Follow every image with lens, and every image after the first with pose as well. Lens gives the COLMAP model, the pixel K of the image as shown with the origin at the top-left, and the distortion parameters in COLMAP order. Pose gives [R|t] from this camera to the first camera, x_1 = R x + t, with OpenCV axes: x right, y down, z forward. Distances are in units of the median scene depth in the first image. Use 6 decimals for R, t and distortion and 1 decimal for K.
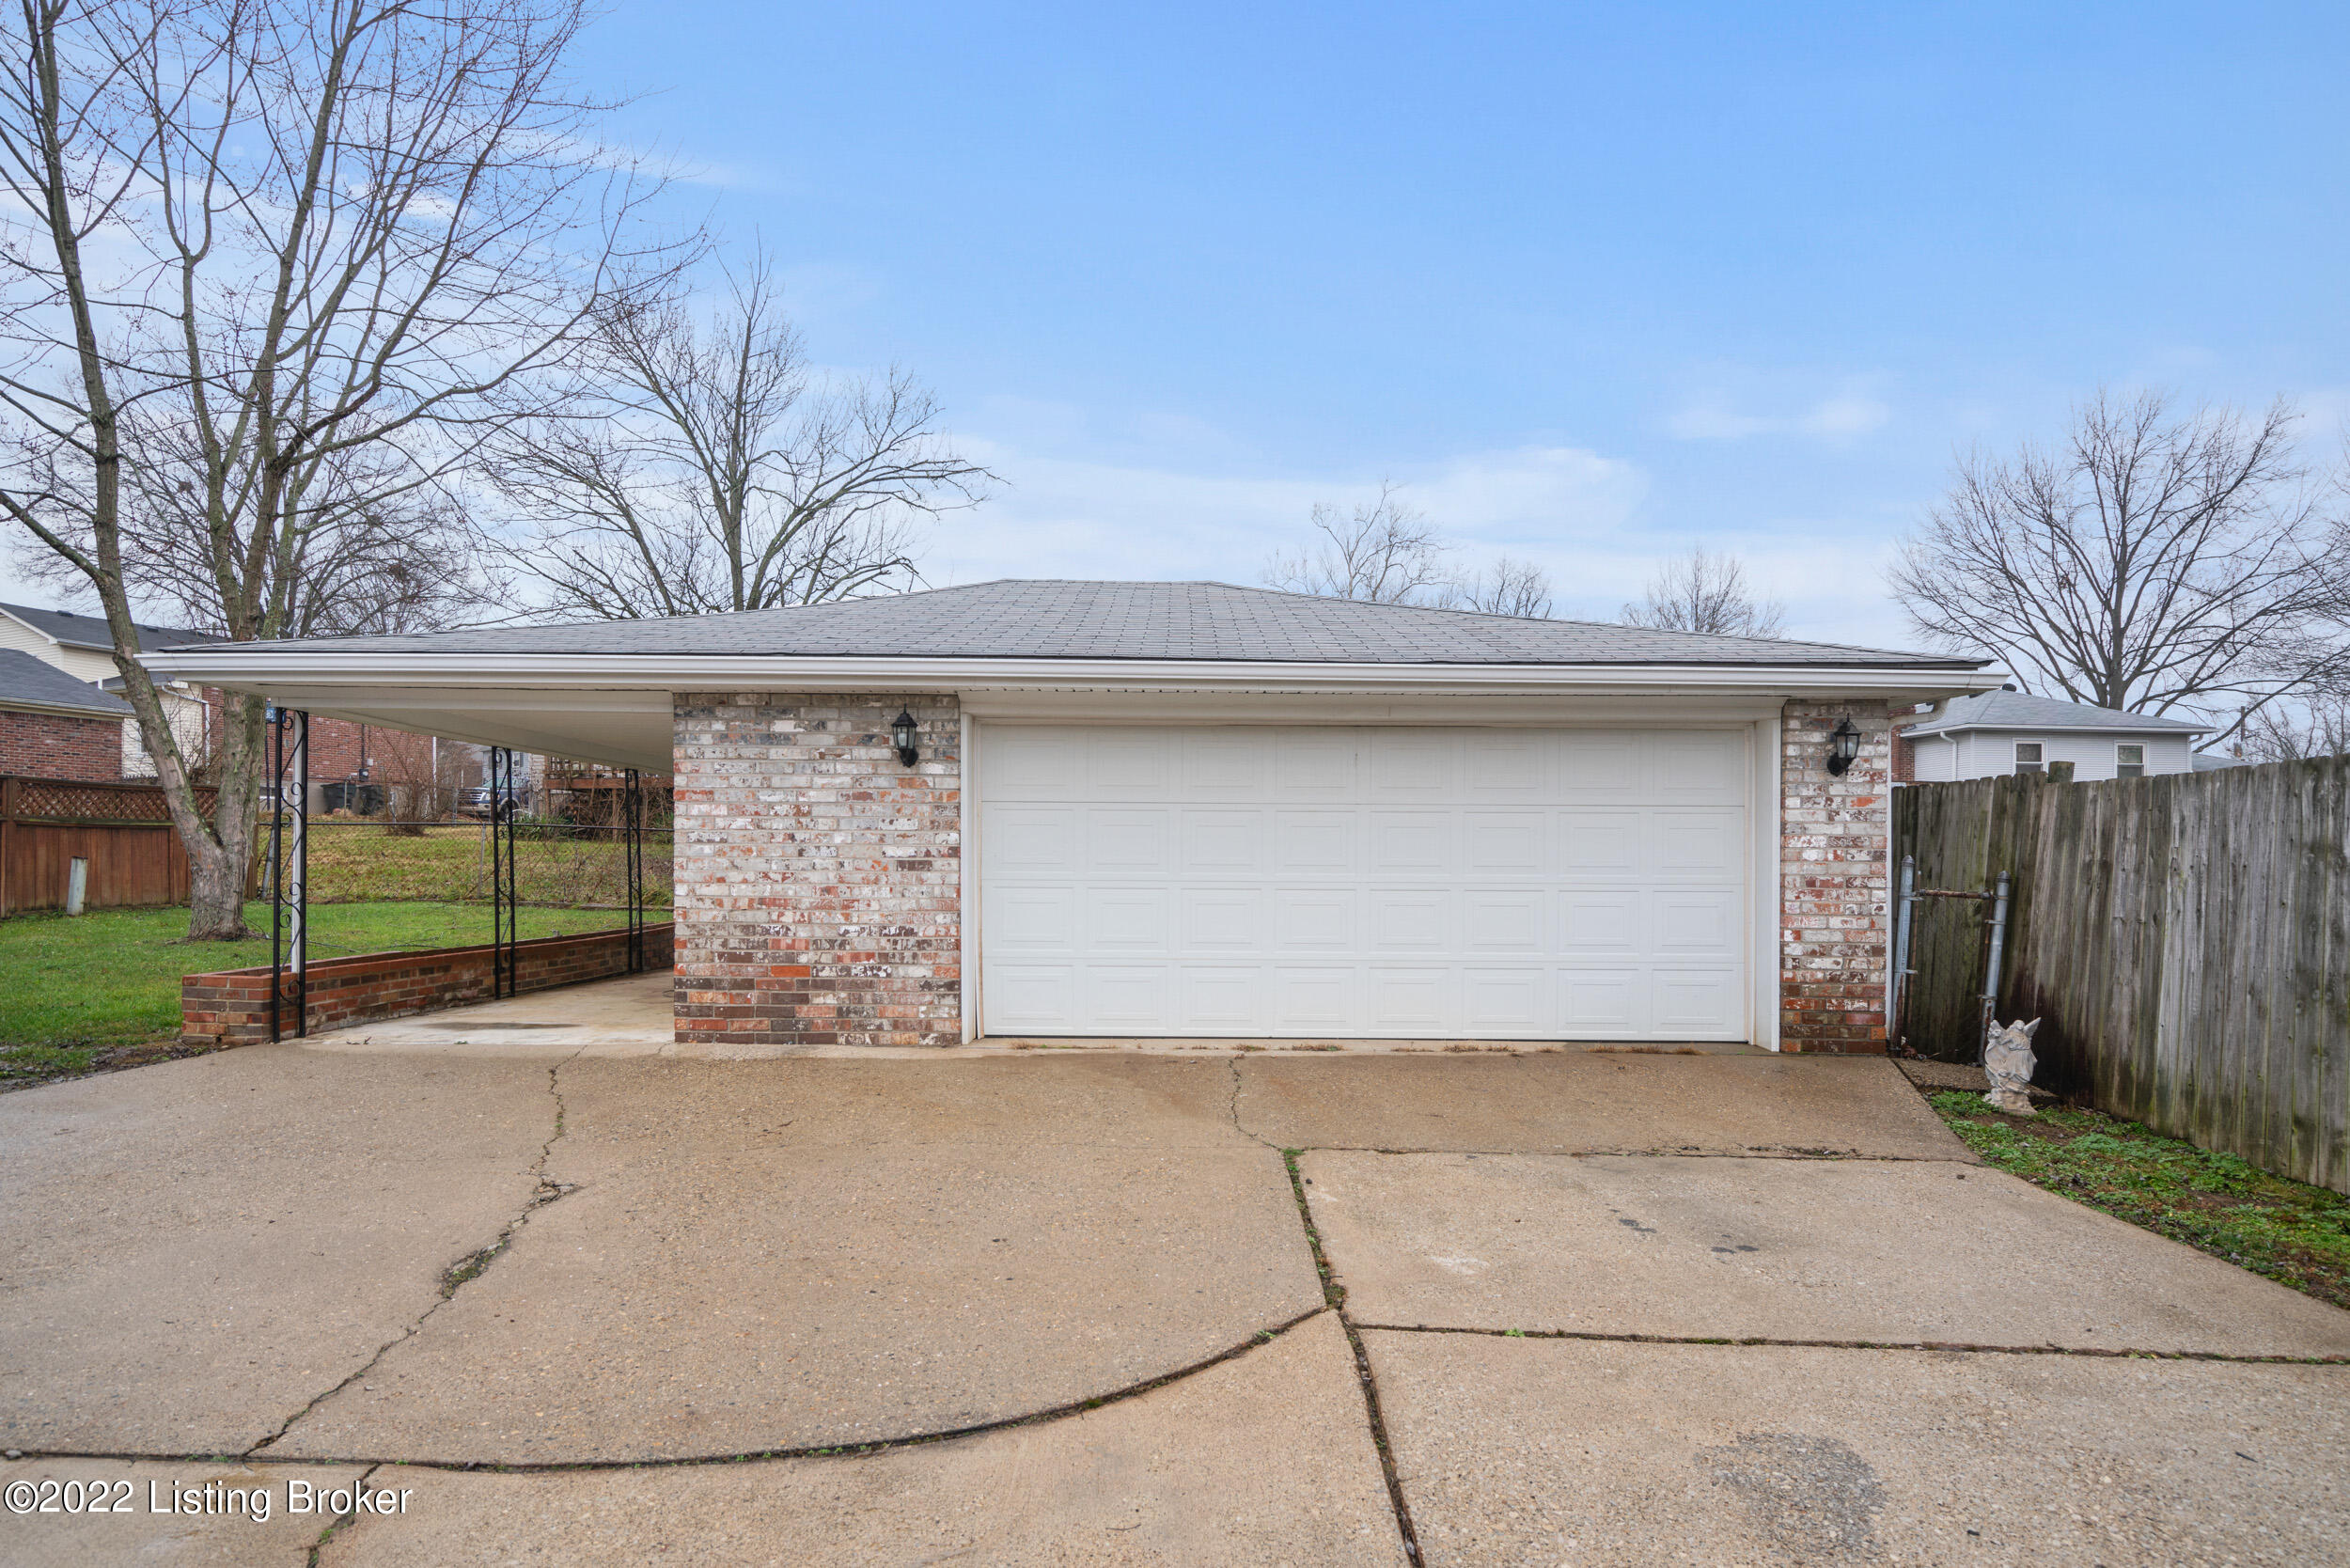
lens RADIAL K [[1306.6, 0, 1170.1], [0, 1306.6, 878.3], [0, 0, 1]] dist [-0.001995, 0.013983]
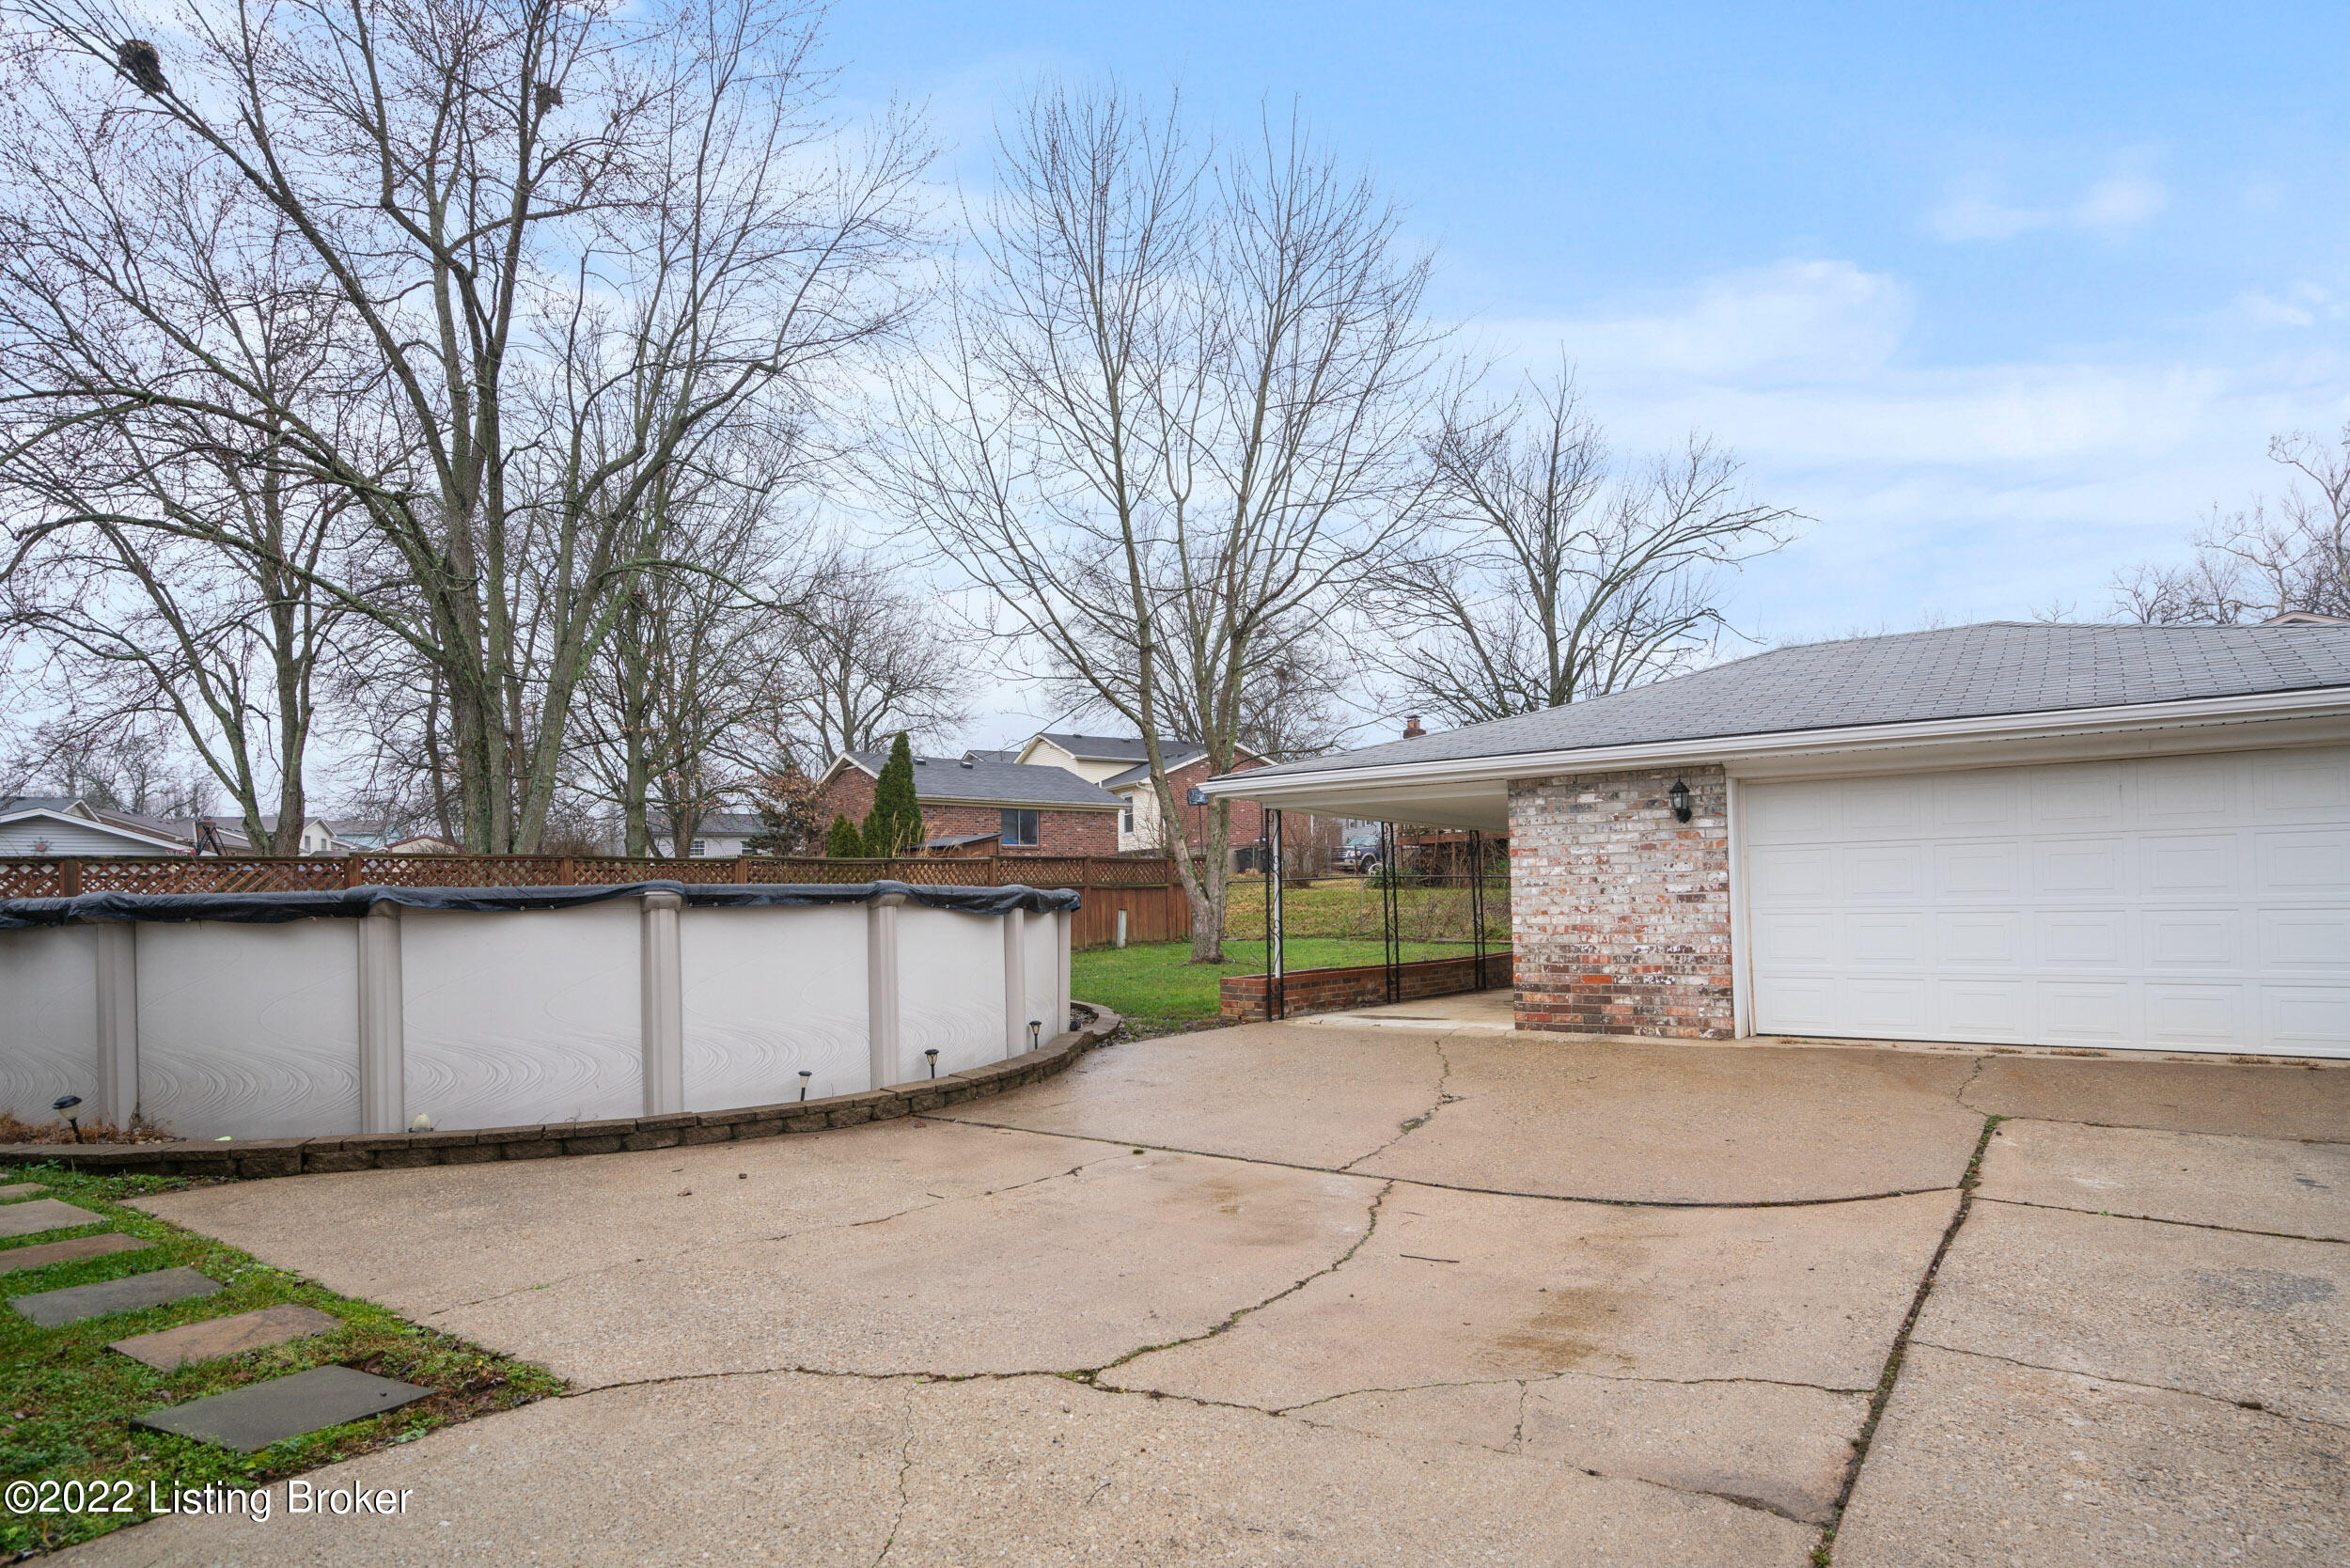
lens RADIAL K [[1306.6, 0, 1170.1], [0, 1306.6, 878.3], [0, 0, 1]] dist [-0.001995, 0.013983]
pose [[0.818781, -0.034623, -0.573061, 0.123731], [0.016045, 0.999170, -0.037443, 0.010398], [0.573882, 0.021463, 0.818657, -0.355346]]
